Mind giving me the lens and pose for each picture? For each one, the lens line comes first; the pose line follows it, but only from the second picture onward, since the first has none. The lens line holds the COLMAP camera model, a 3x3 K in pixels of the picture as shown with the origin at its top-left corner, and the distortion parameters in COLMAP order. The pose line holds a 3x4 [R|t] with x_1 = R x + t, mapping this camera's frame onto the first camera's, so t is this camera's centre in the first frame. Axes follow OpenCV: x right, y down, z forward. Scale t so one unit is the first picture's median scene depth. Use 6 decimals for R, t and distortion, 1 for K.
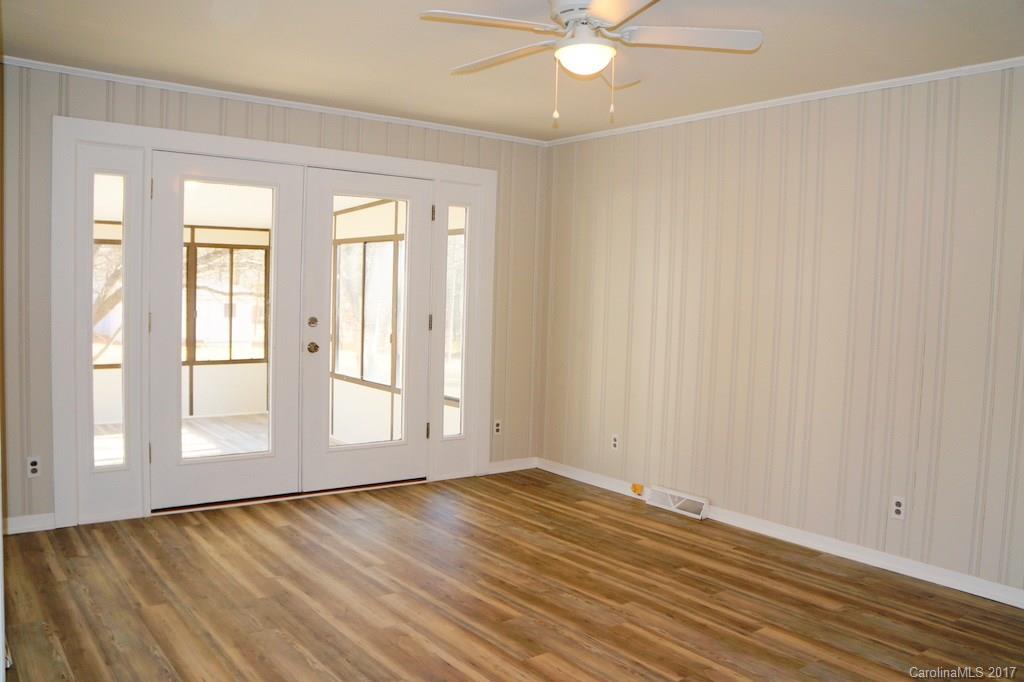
lens RADIAL K [[828.3, 0, 513.9], [0, 828.3, 344.6], [0, 0, 1]] dist [-0.169563, 0.121906]
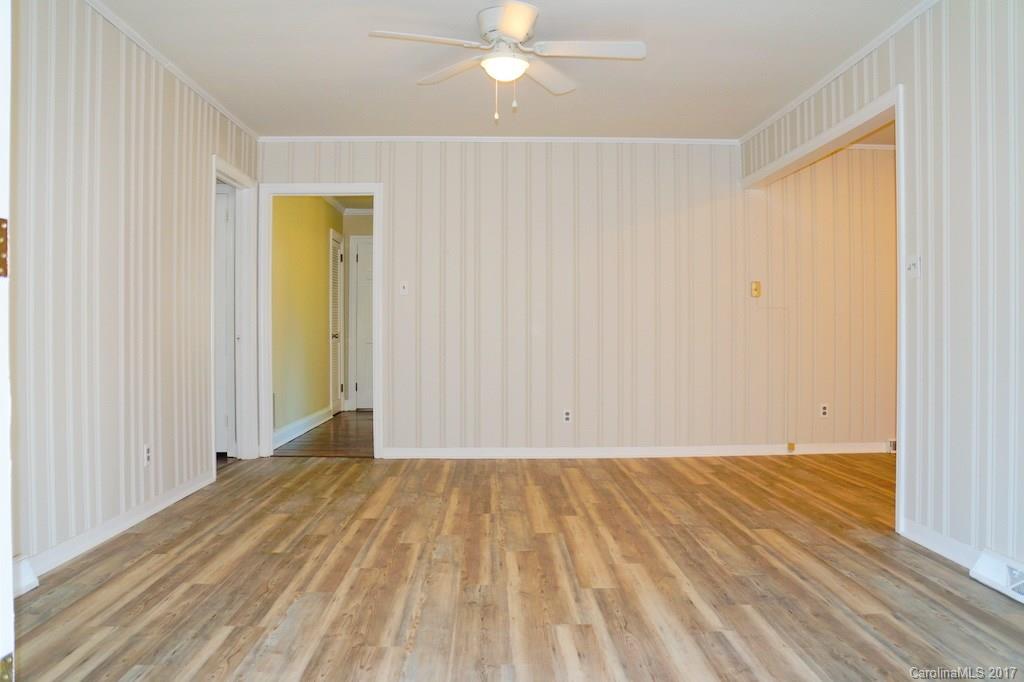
lens RADIAL K [[828.3, 0, 511.1], [0, 828.3, 337.4], [0, 0, 1]] dist [-0.169563, 0.121906]
pose [[-0.813238, -0.032030, 0.581050, -0.476290], [0.013301, 0.997200, 0.073586, -0.019259], [-0.581780, 0.067572, -0.810535, 1.451362]]
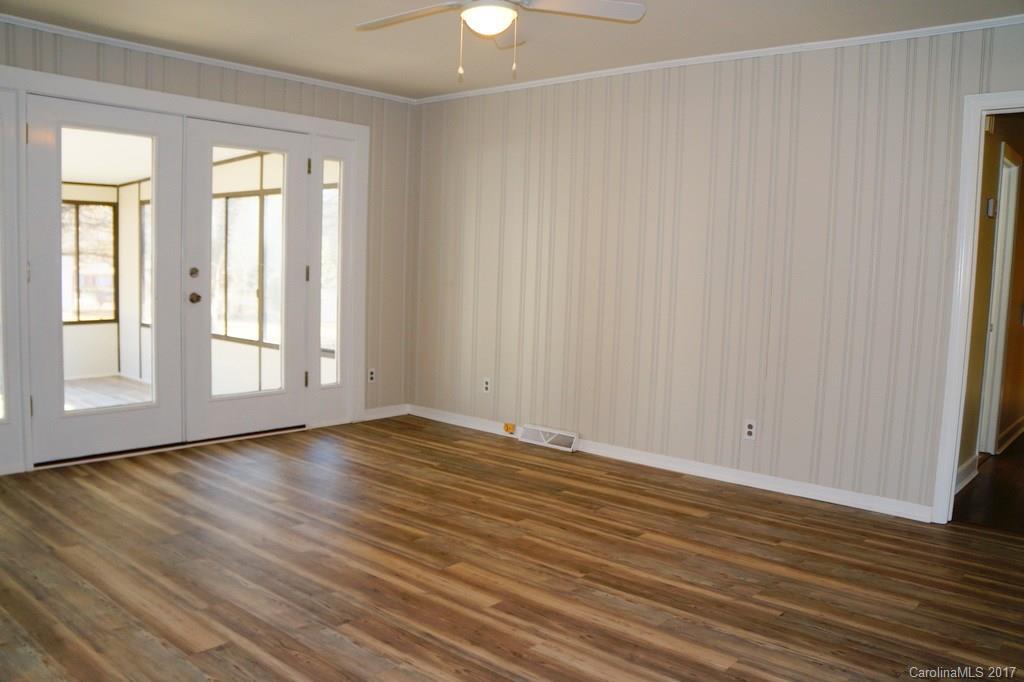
lens RADIAL K [[828.3, 0, 514.5], [0, 828.3, 342.7], [0, 0, 1]] dist [-0.169563, 0.121906]
pose [[0.978903, -0.018450, 0.203491, -0.076355], [0.010600, 0.999159, 0.039600, 0.028153], [-0.204051, -0.036608, 0.978276, -0.062858]]
